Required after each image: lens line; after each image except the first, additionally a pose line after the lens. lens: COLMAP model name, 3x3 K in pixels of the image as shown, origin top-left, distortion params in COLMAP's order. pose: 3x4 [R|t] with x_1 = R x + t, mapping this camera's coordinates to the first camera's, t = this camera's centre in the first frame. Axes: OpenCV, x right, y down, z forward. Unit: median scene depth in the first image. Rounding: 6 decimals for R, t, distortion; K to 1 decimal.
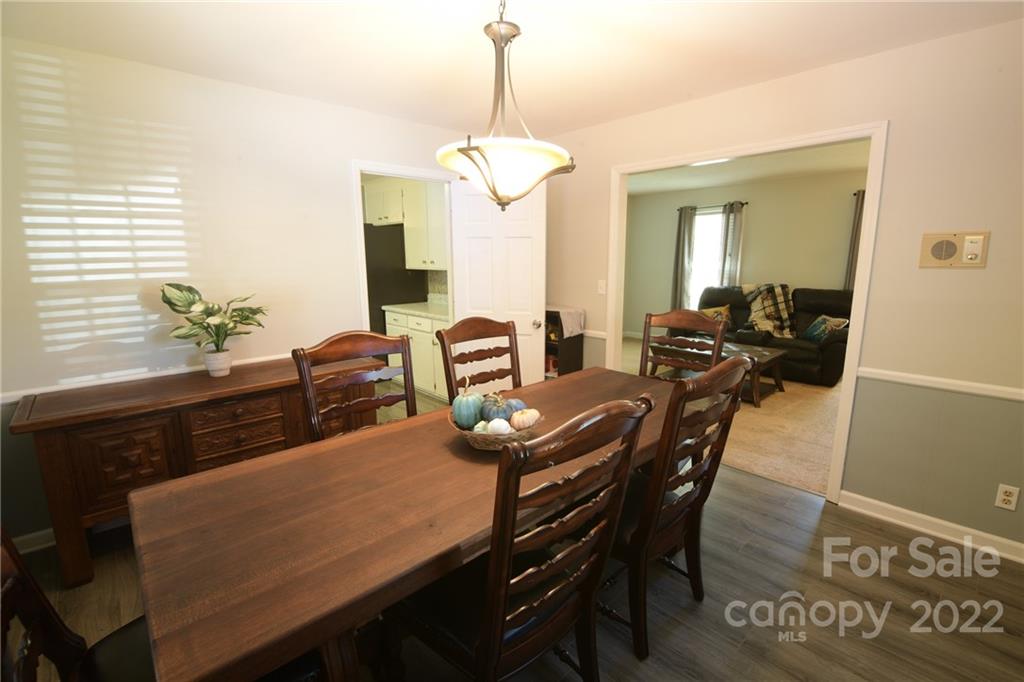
lens RADIAL K [[458.2, 0, 515.6], [0, 458.2, 339.4], [0, 0, 1]] dist [-0.010433, -0.004278]
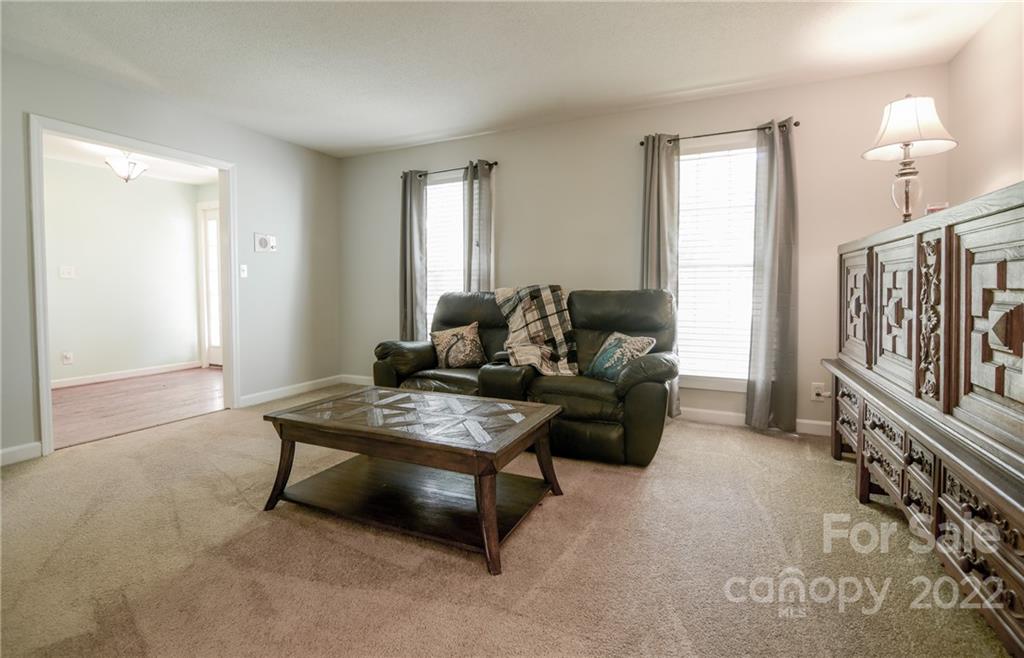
lens RADIAL K [[484.1, 0, 494.5], [0, 484.1, 306.7], [0, 0, 1]] dist [-0.008737, -0.004696]
pose [[0.935767, -0.009043, 0.352503, 0.292569], [0.059617, 0.989337, -0.132882, -0.012591], [-0.347542, 0.145361, 0.926328, 0.447083]]
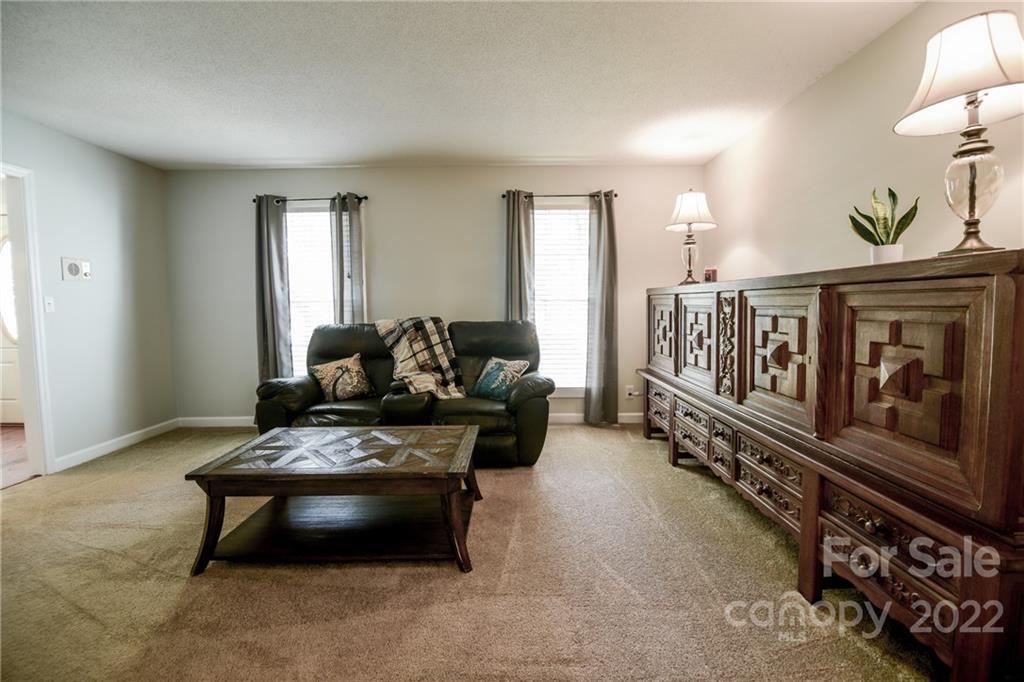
lens RADIAL K [[458.2, 0, 518.6], [0, 458.2, 340.6], [0, 0, 1]] dist [-0.010433, -0.004278]
pose [[0.680213, -0.056593, 0.730827, 0.181486], [0.134671, 0.989693, -0.048705, -0.037768], [-0.720538, 0.131550, 0.680823, 0.465690]]
